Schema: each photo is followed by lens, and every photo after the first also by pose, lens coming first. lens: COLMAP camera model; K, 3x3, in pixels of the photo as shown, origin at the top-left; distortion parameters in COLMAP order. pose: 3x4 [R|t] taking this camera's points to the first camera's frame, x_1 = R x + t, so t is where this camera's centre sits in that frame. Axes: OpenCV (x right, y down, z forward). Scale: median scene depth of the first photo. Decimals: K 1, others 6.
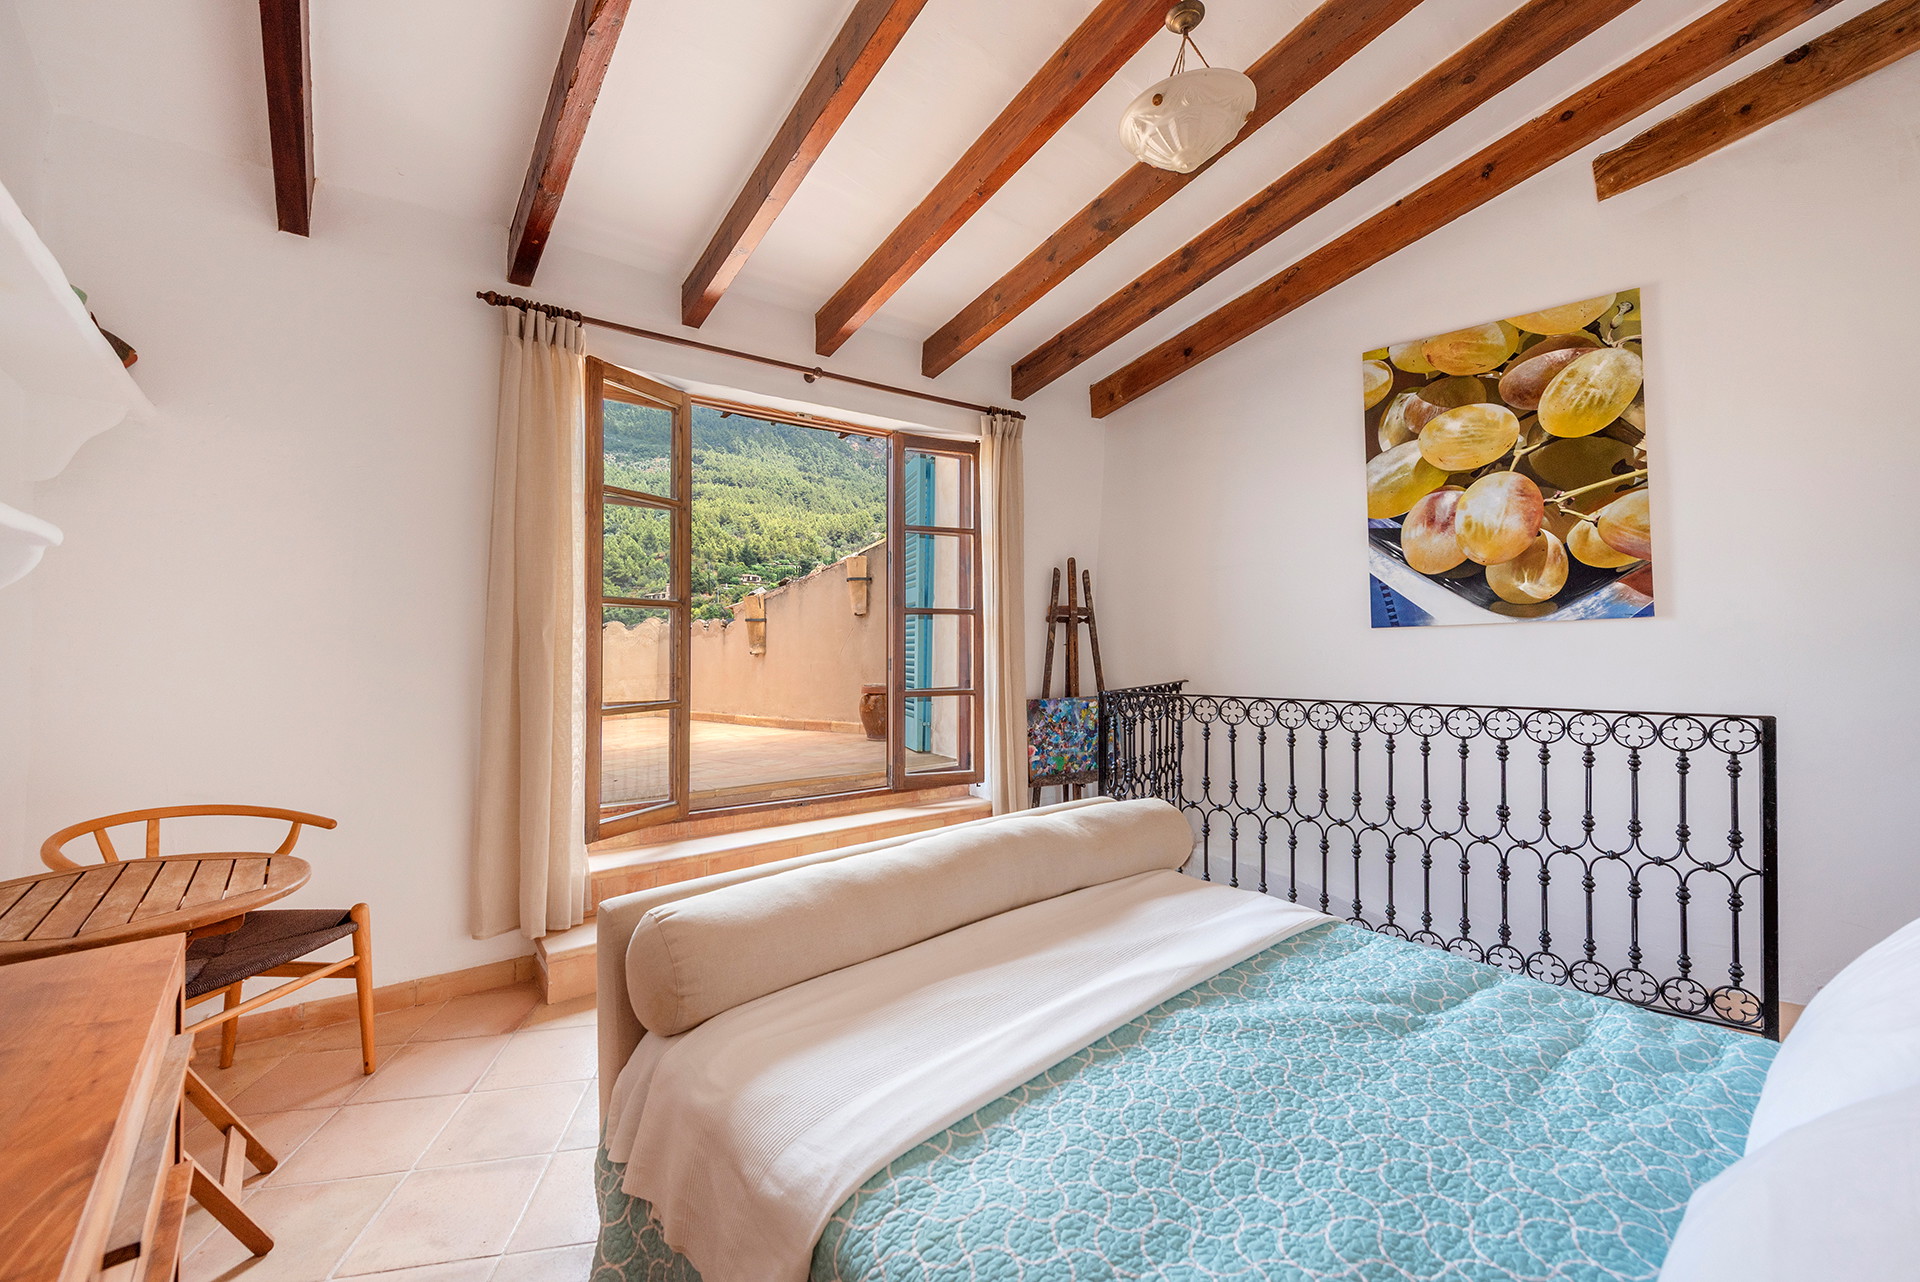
lens RADIAL K [[758.7, 0, 954.5], [0, 758.7, 629.4], [0, 0, 1]] dist [0.000005, -0.000022]
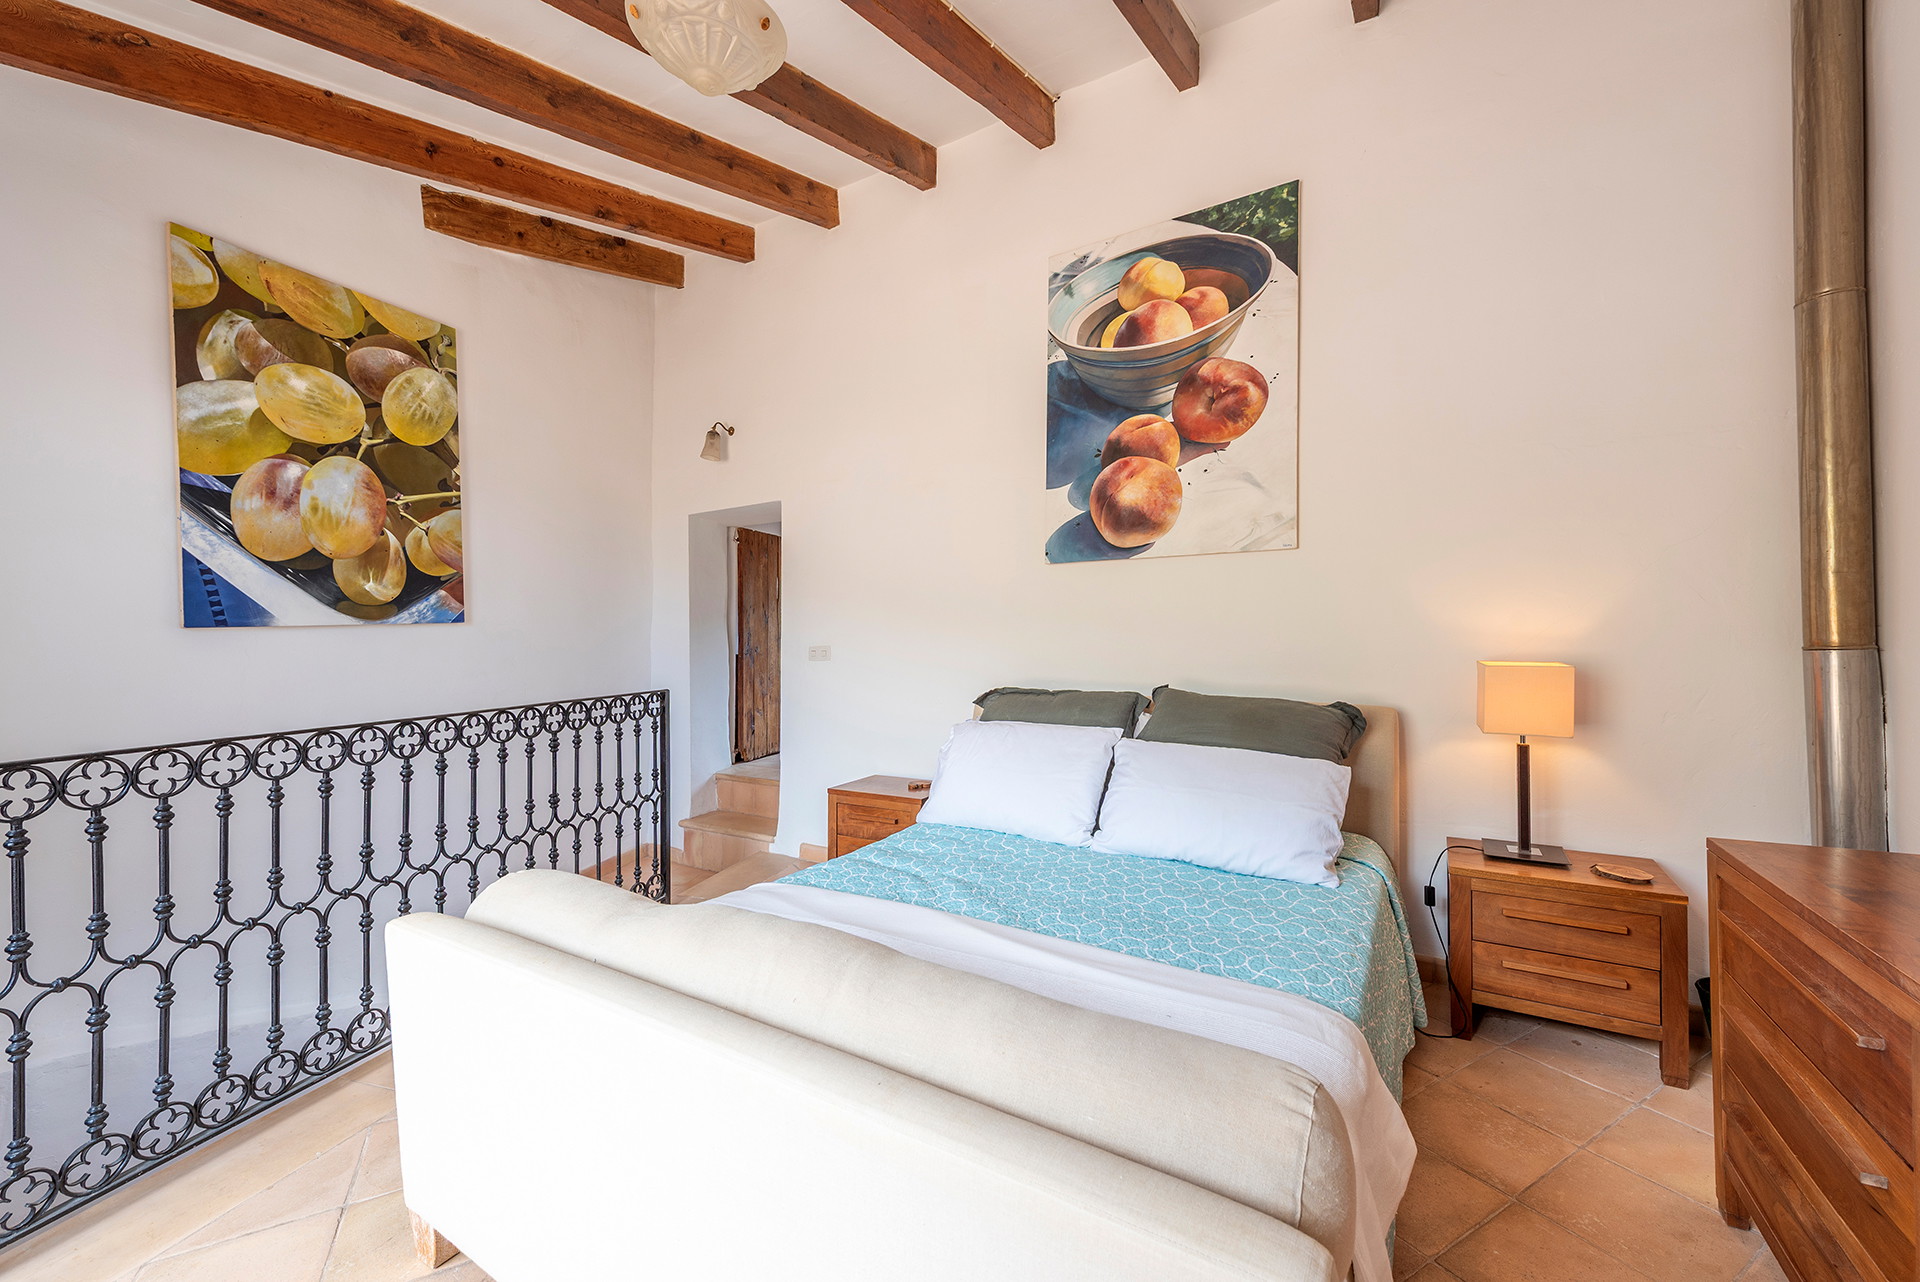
lens RADIAL K [[758.7, 0, 953.9], [0, 758.7, 640.0], [0, 0, 1]] dist [0.000005, -0.000022]
pose [[-0.332146, 0.008361, 0.943191, -0.364934], [0.004635, 0.999963, -0.007232, 0.019252], [-0.943217, 0.001970, -0.332172, 0.624151]]
